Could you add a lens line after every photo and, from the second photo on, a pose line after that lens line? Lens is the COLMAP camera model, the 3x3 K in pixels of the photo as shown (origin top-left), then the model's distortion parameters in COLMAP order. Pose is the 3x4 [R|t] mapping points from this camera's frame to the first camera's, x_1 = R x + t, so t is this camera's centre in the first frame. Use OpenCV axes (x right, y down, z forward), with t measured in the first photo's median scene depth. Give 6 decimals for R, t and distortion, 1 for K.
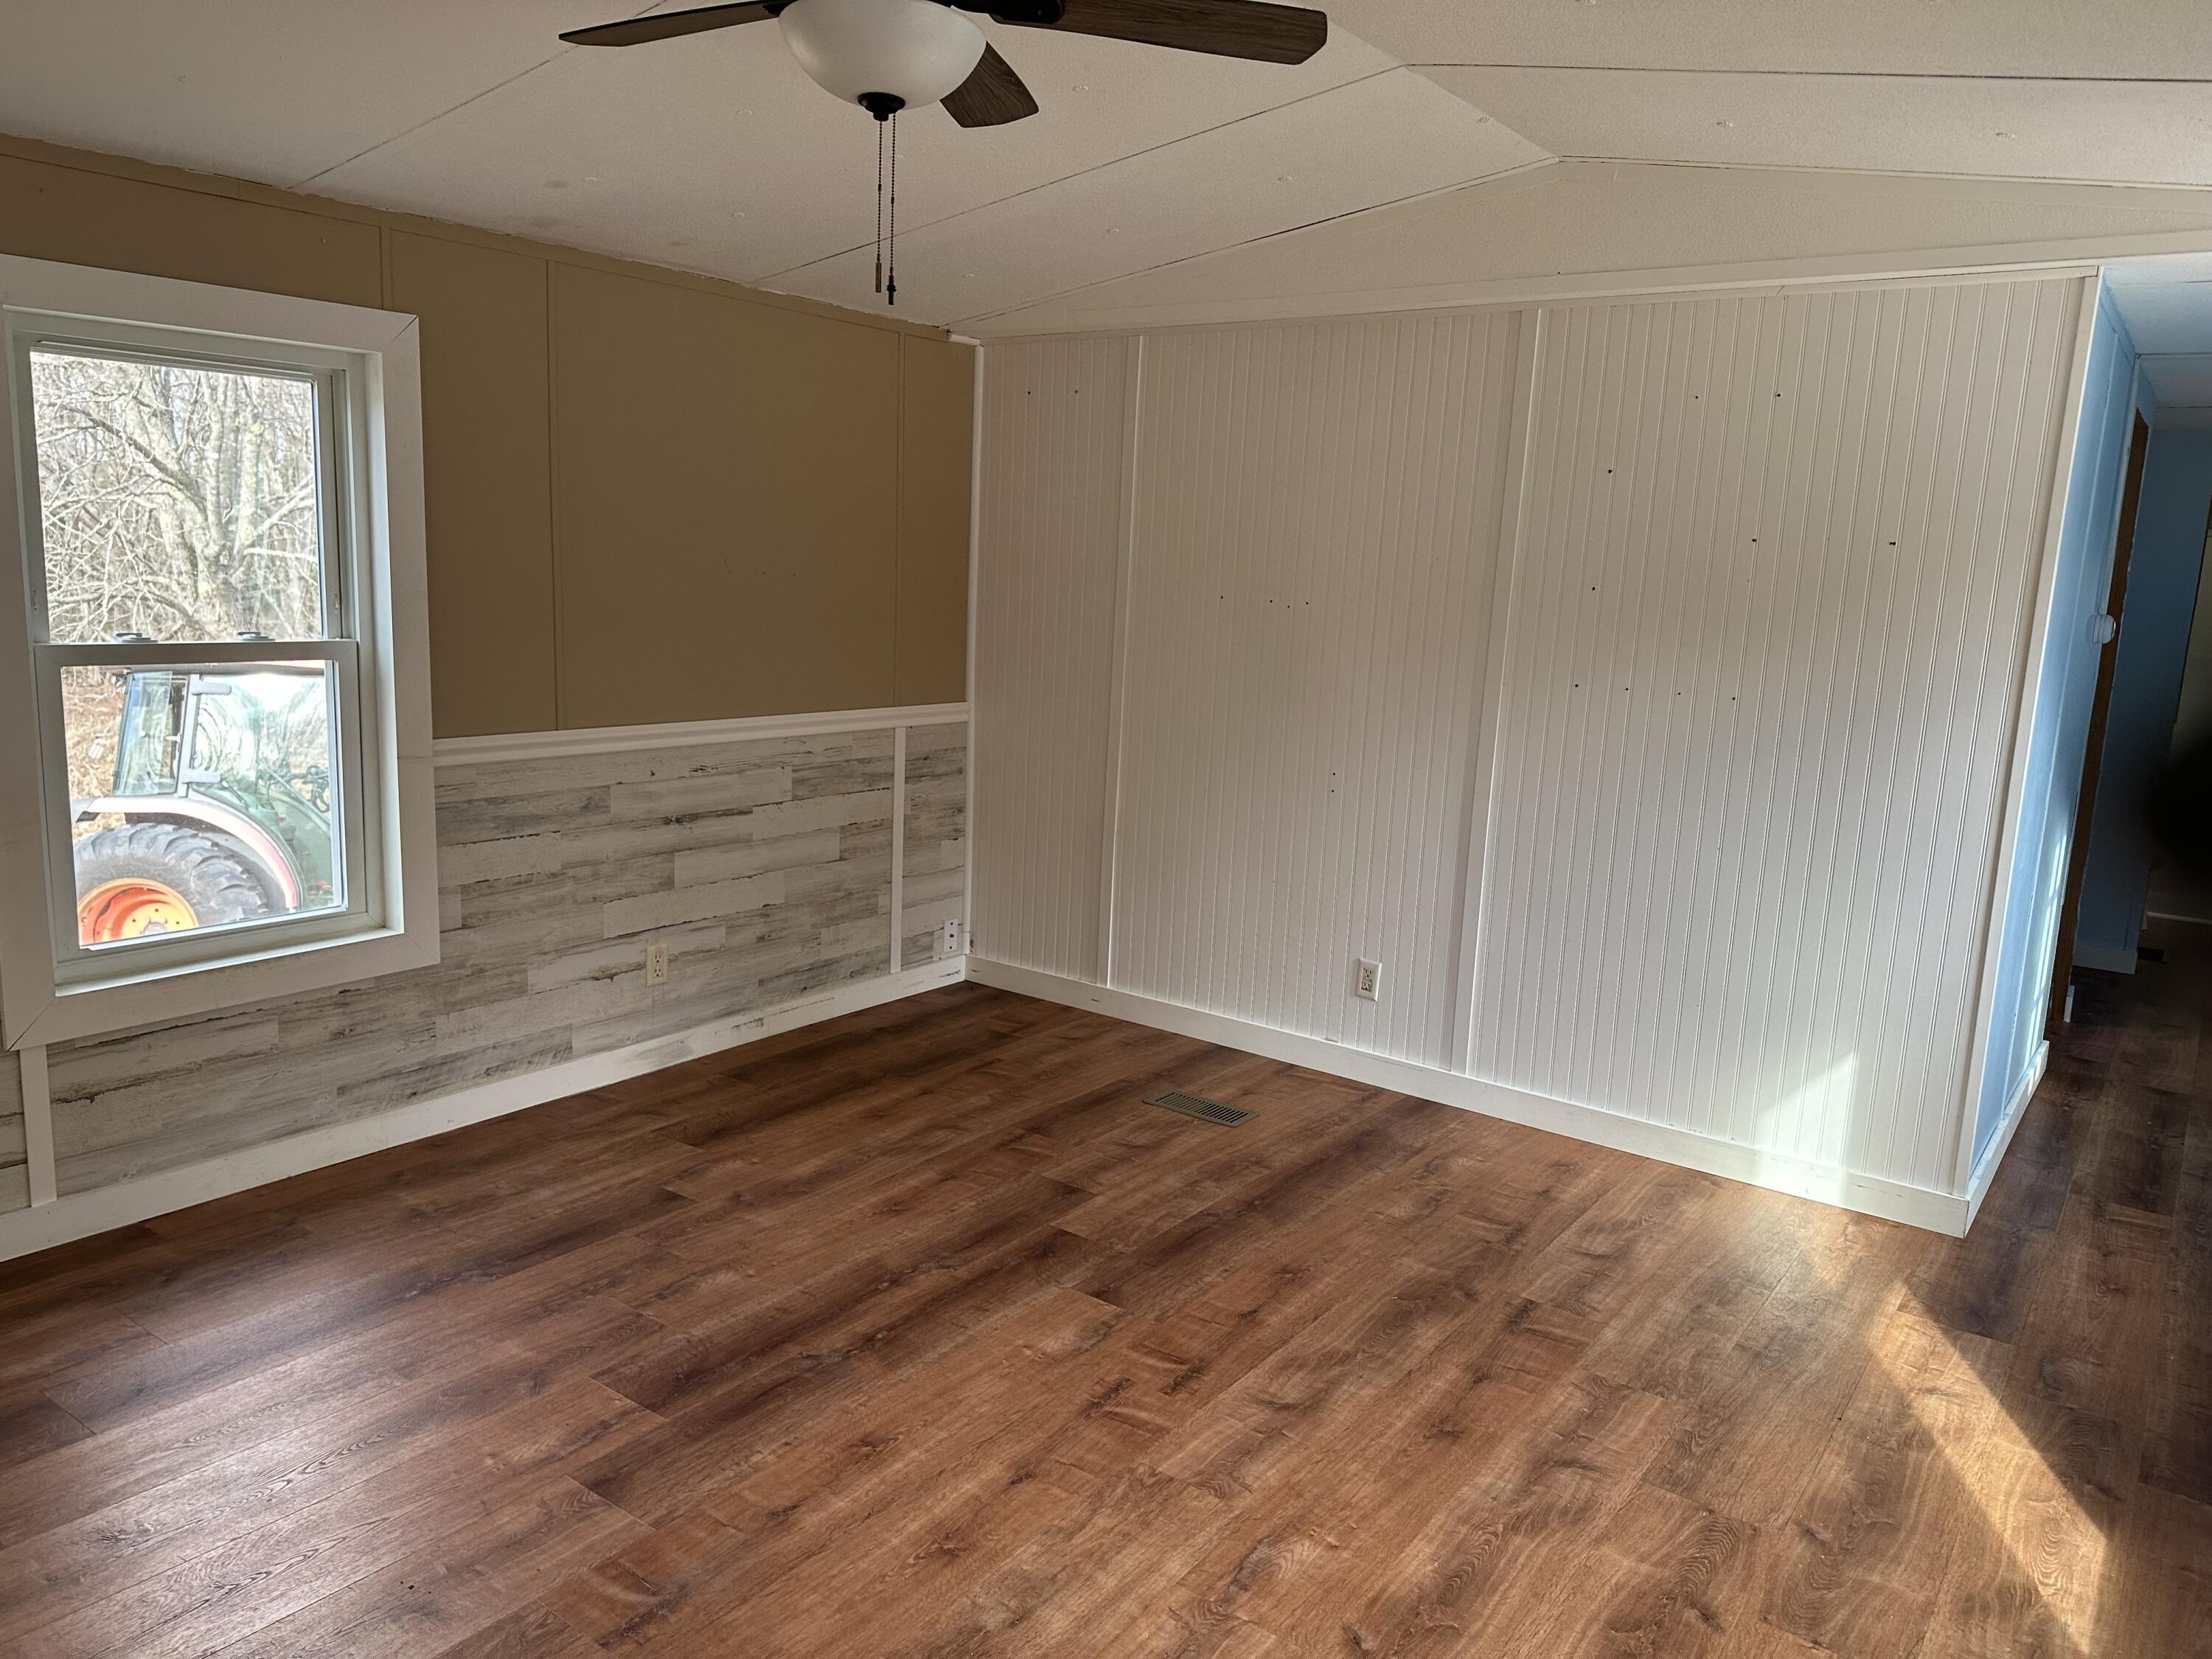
lens RADIAL K [[1533.4, 0, 1111.4], [0, 1533.4, 823.8], [0, 0, 1]] dist [0.078603, -0.097765]
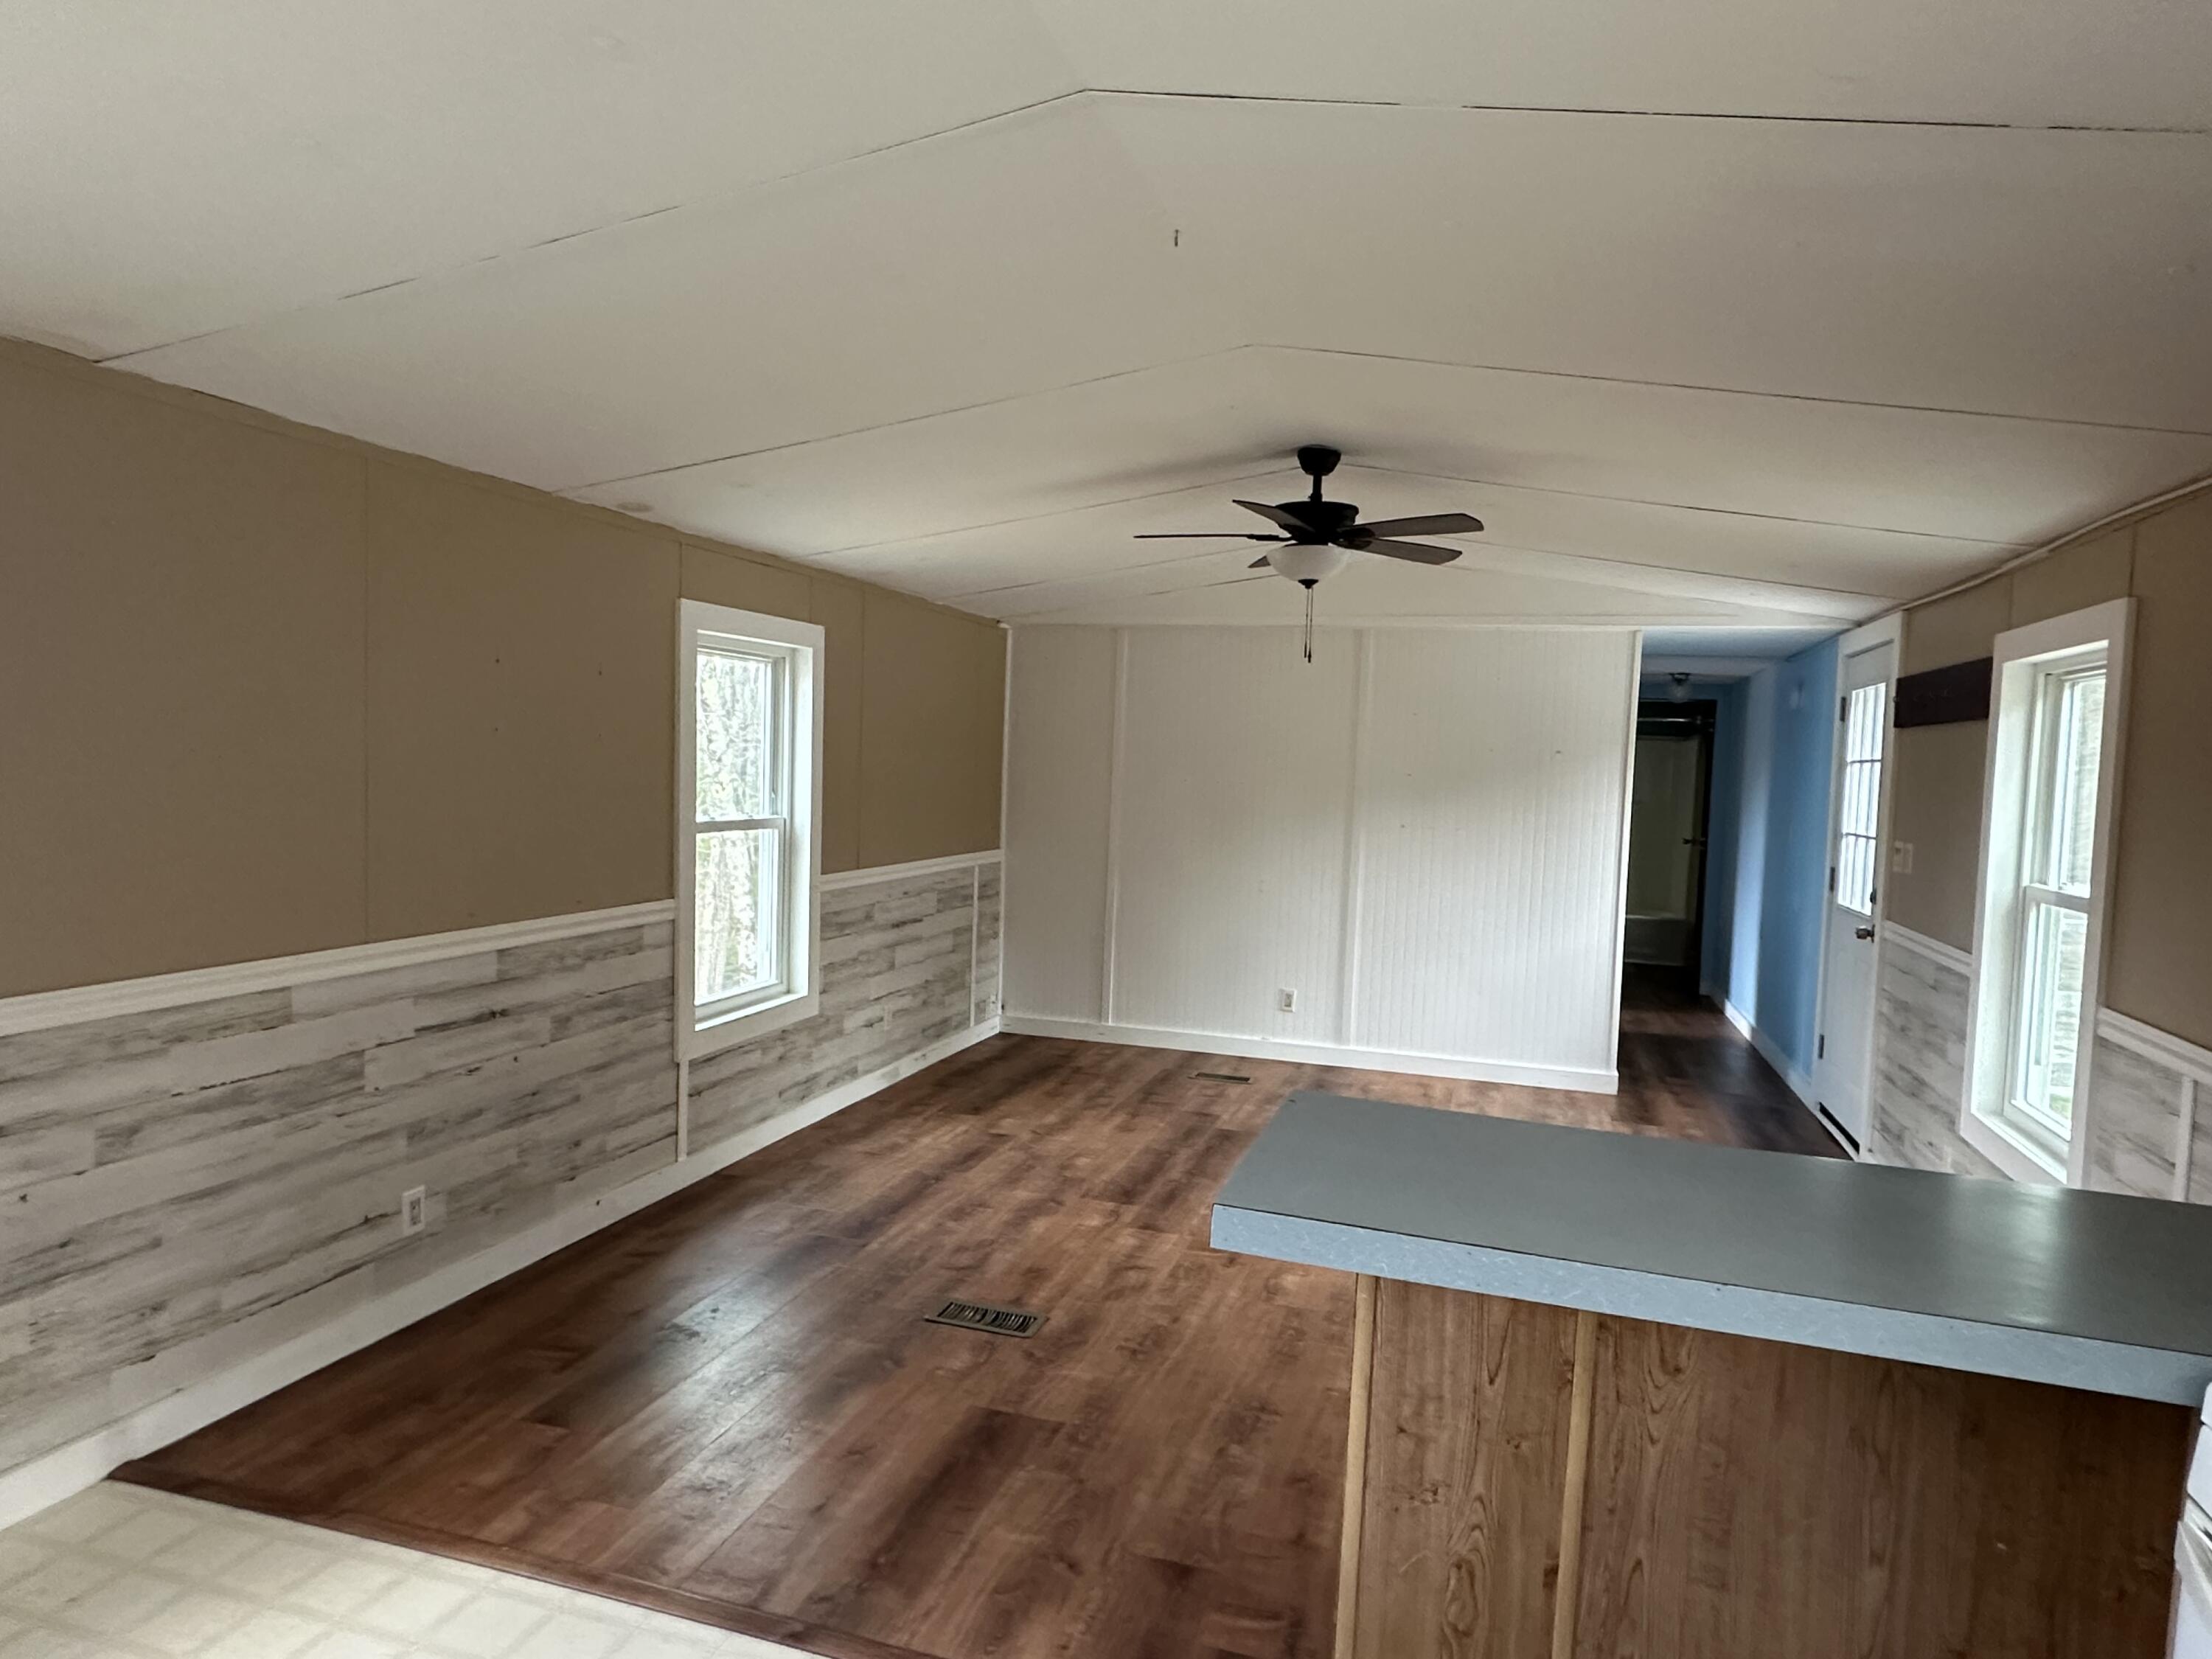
lens RADIAL K [[1330.8, 0, 1092.8], [0, 1330.8, 841.5], [0, 0, 1]] dist [0.000058, 0.001514]
pose [[0.947807, -0.028710, 0.317549, -0.585131], [0.059355, 0.994416, -0.087253, 0.048141], [-0.313271, 0.101547, 0.944219, -0.411070]]
